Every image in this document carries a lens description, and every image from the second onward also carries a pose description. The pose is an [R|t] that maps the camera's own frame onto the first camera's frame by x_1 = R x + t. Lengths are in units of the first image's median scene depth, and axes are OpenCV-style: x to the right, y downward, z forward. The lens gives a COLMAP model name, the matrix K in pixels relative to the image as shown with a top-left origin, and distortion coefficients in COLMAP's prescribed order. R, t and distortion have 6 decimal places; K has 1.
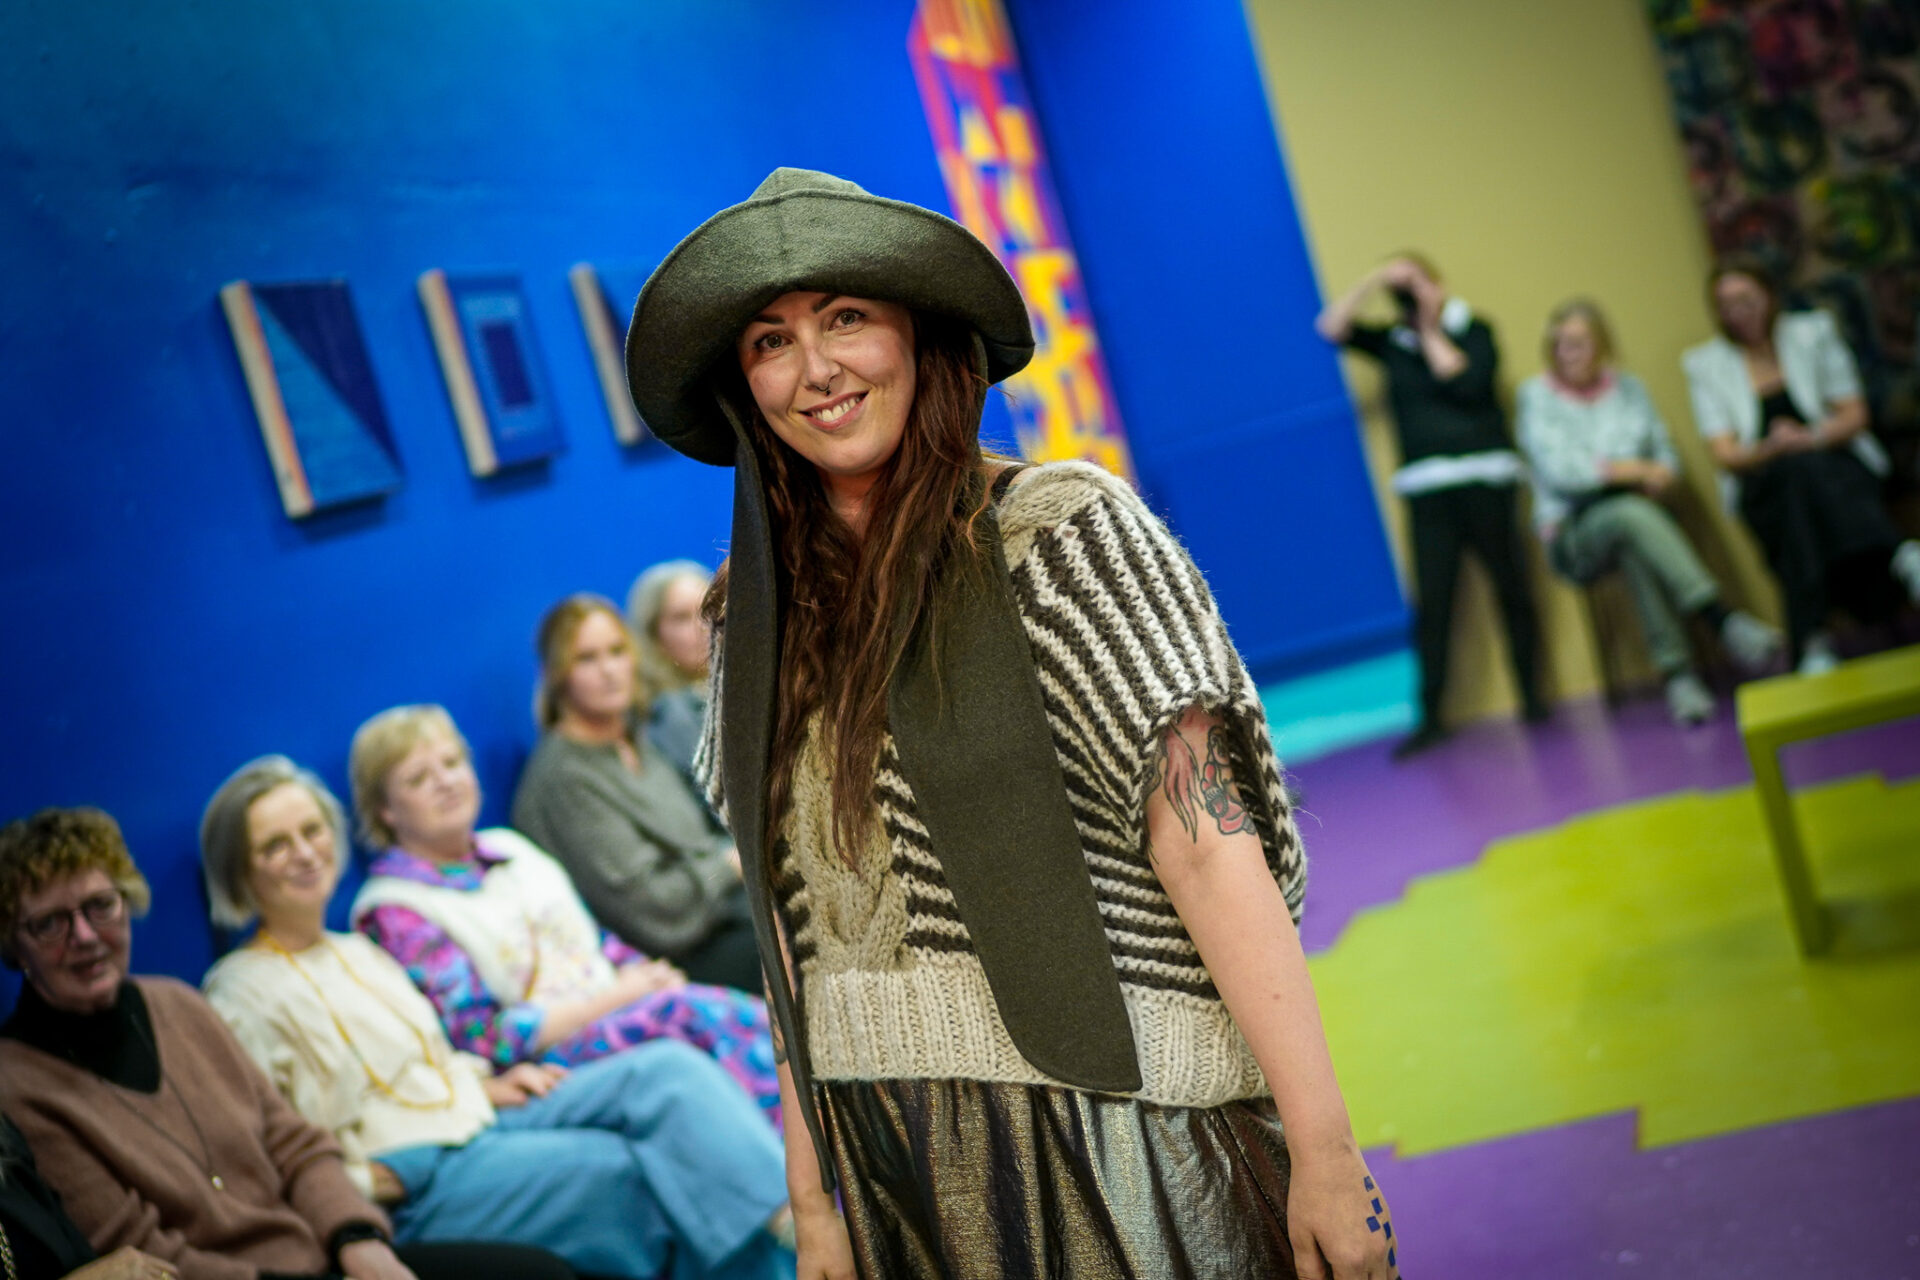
lens RADIAL K [[2853.2, 0, 960.0], [0, 2853.2, 640.0], [0, 0, 1]] dist [-0.011098, -0.046964]
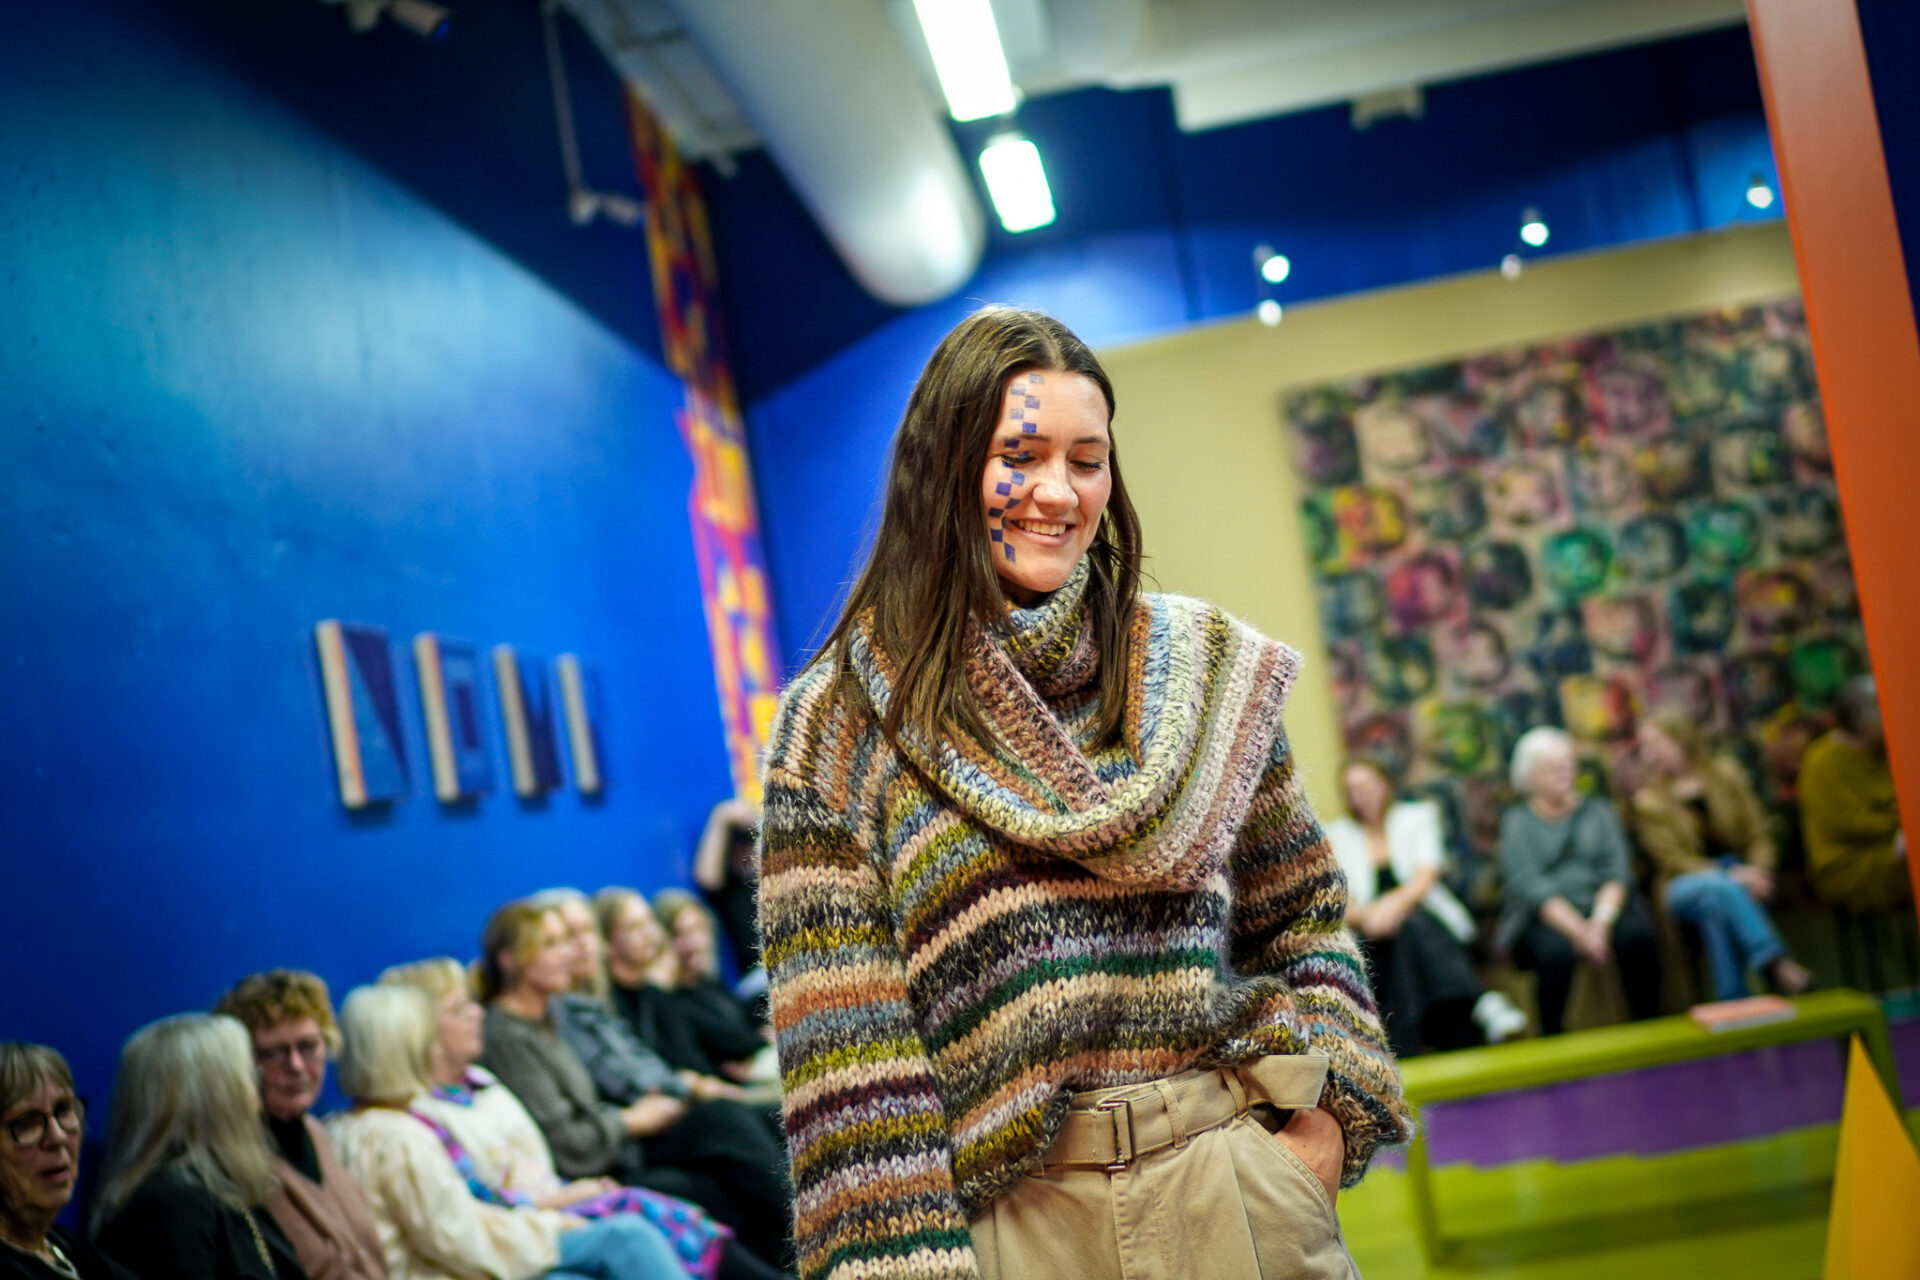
lens RADIAL K [[2853.2, 0, 960.0], [0, 2853.2, 640.0], [0, 0, 1]] dist [-0.011098, -0.046964]
pose [[0.981605, 0.114234, 0.152978, -0.093594], [-0.086940, 0.980805, -0.174535, 0.047324], [-0.169979, 0.158025, 0.972695, -0.178301]]
